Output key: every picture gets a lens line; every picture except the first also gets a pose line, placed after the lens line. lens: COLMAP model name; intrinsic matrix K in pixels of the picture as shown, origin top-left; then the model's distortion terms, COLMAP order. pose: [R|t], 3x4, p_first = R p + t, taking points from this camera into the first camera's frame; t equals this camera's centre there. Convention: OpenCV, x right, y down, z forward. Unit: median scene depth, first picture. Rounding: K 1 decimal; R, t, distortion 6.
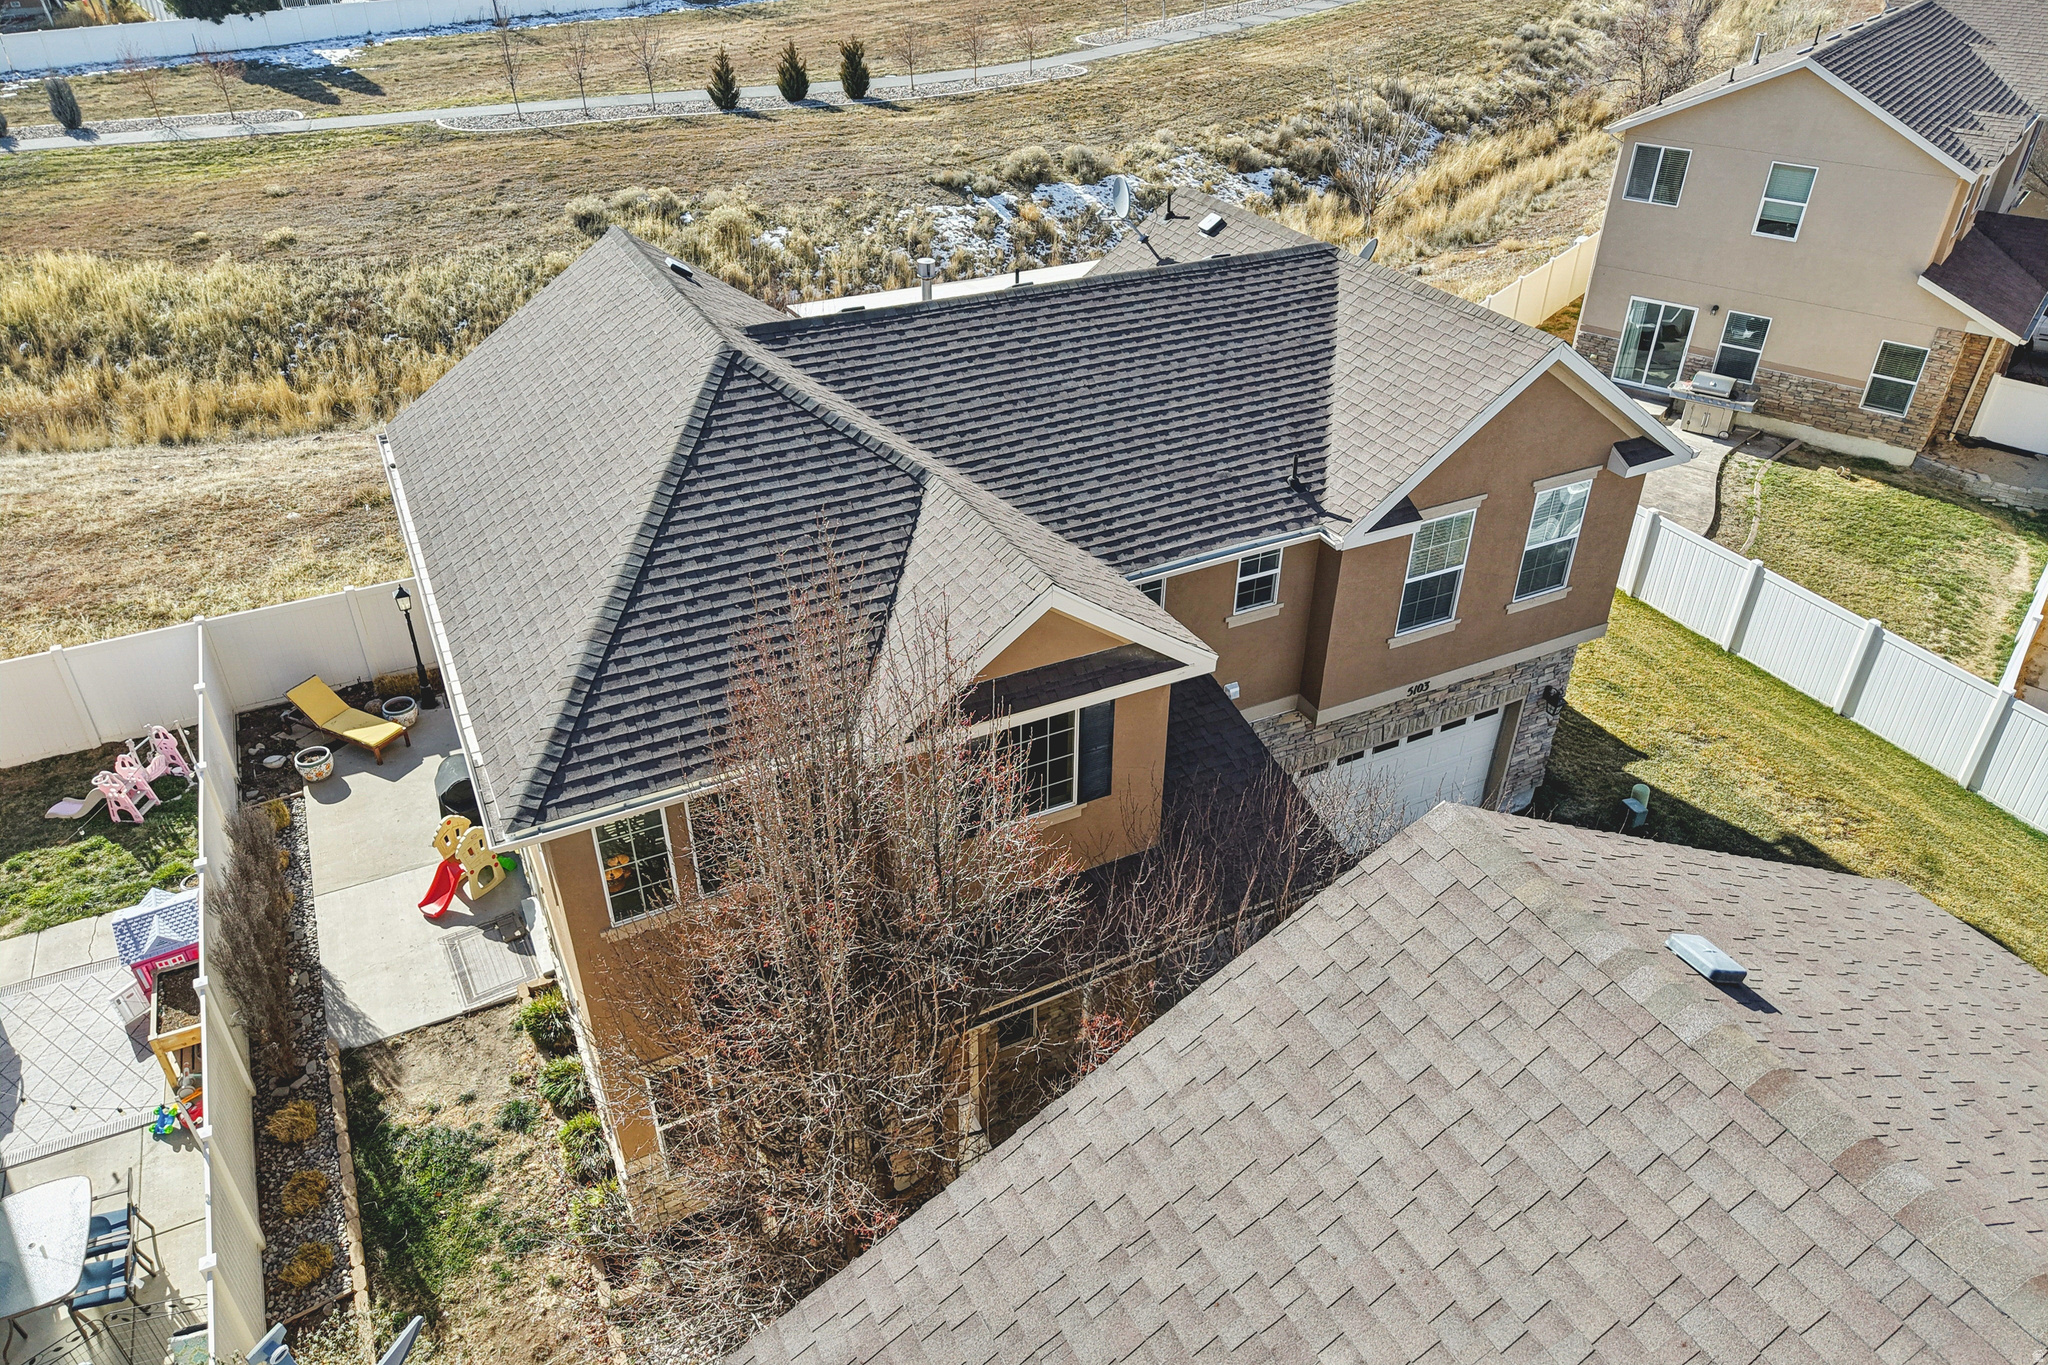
lens RADIAL K [[1370.1, 0, 1027.8], [0, 1370.1, 683.3], [0, 0, 1]] dist [0.018733, -0.015639]
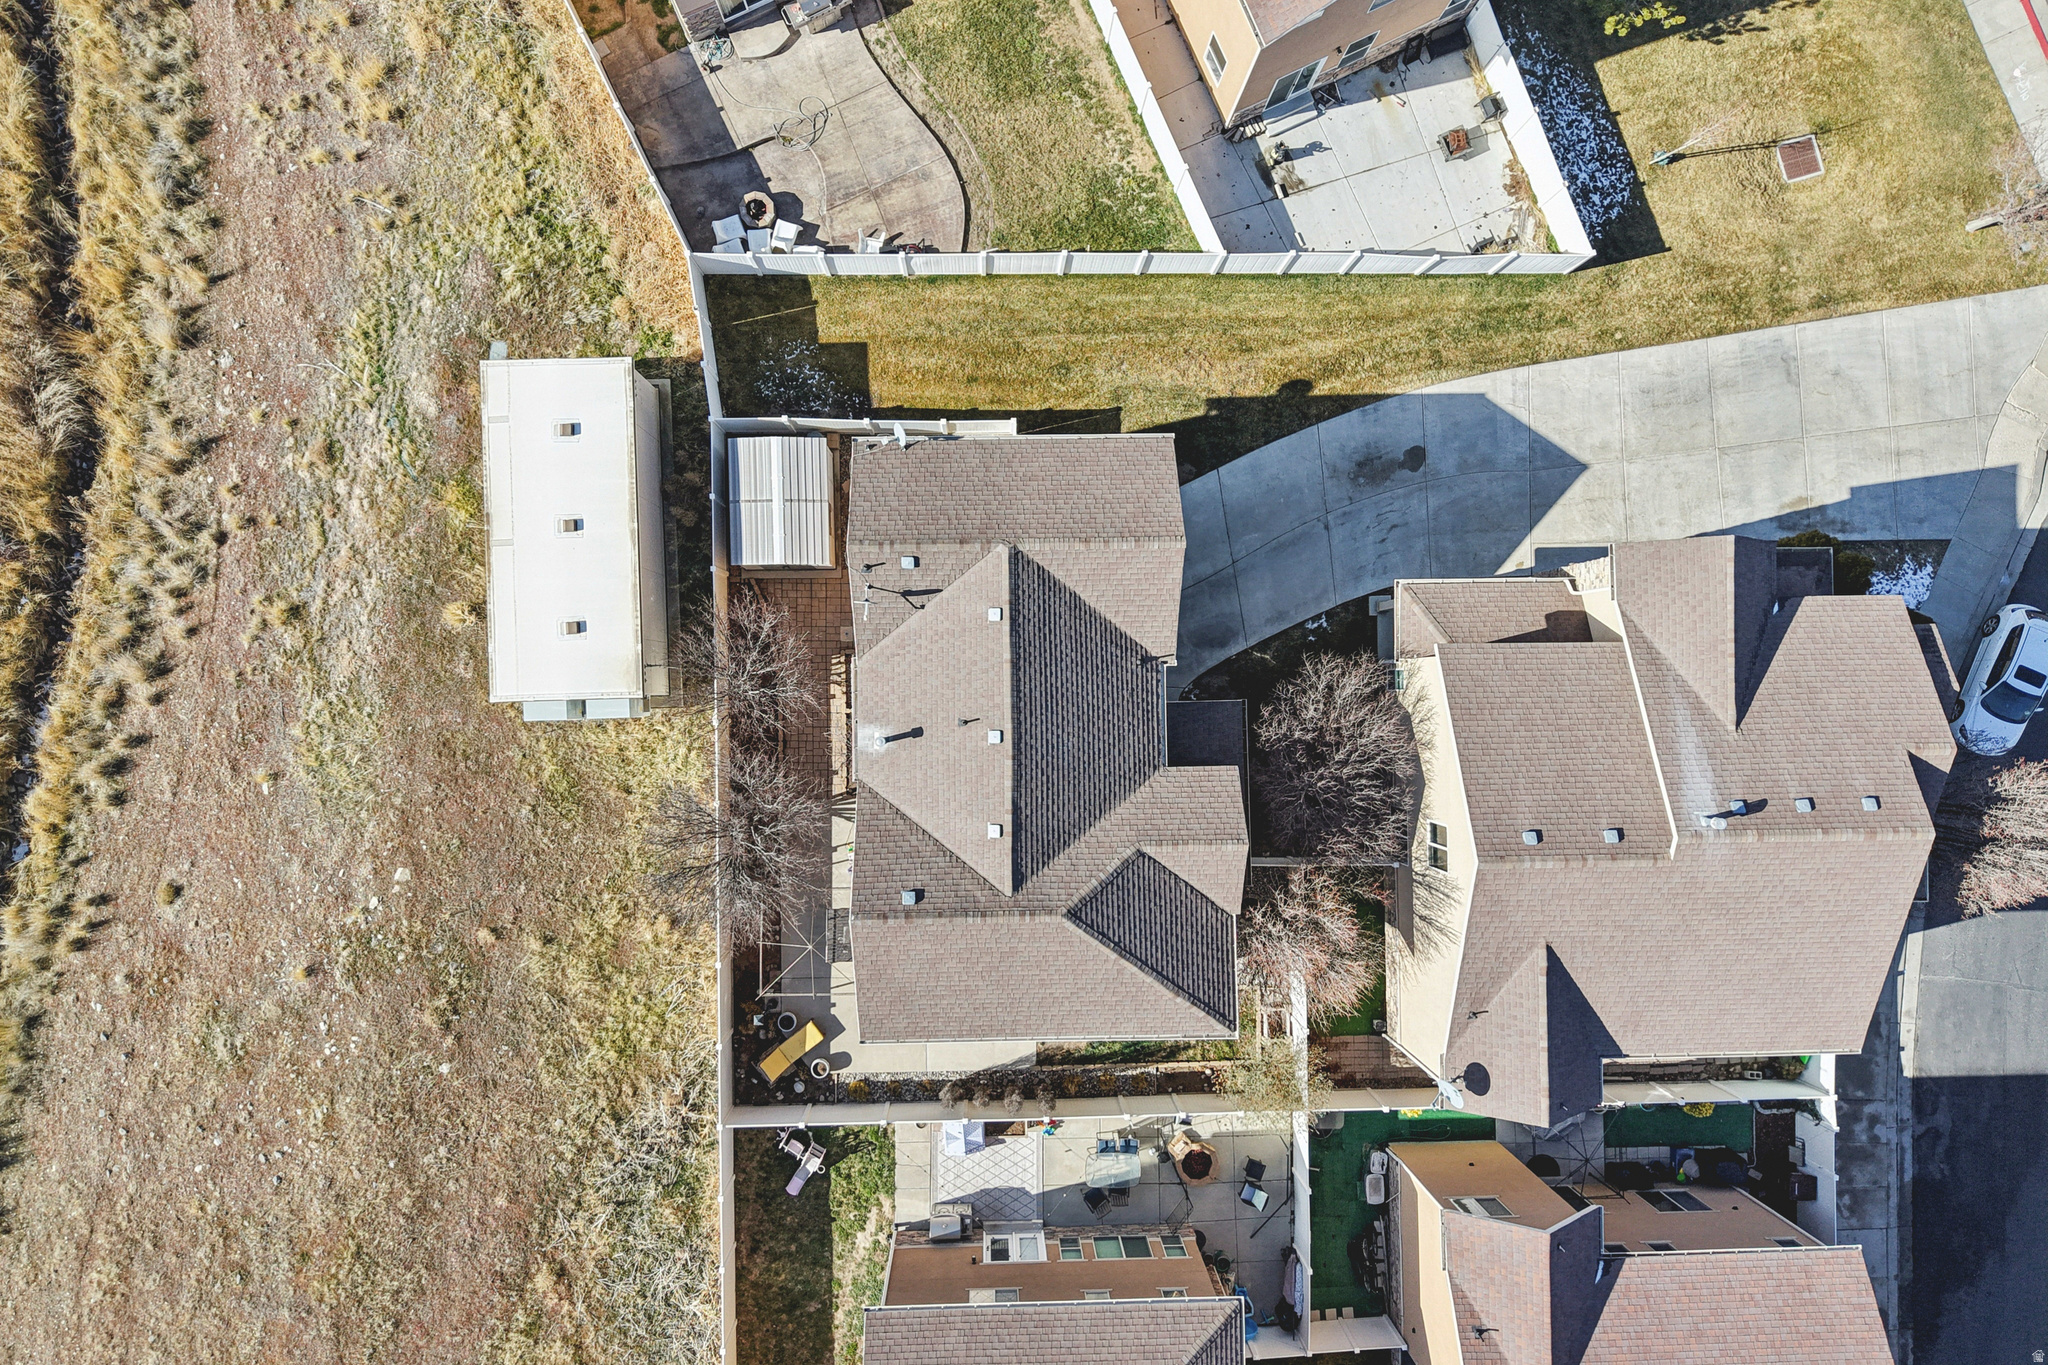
lens RADIAL K [[1374.0, 0, 1034.6], [0, 1374.0, 674.9], [0, 0, 1]] dist [0.051785, -0.065354]
pose [[0.441747, -0.896919, 0.019884, 0.021807], [0.463831, 0.247303, 0.850707, -0.729154], [-0.767933, -0.366574, 0.525265, -0.001063]]
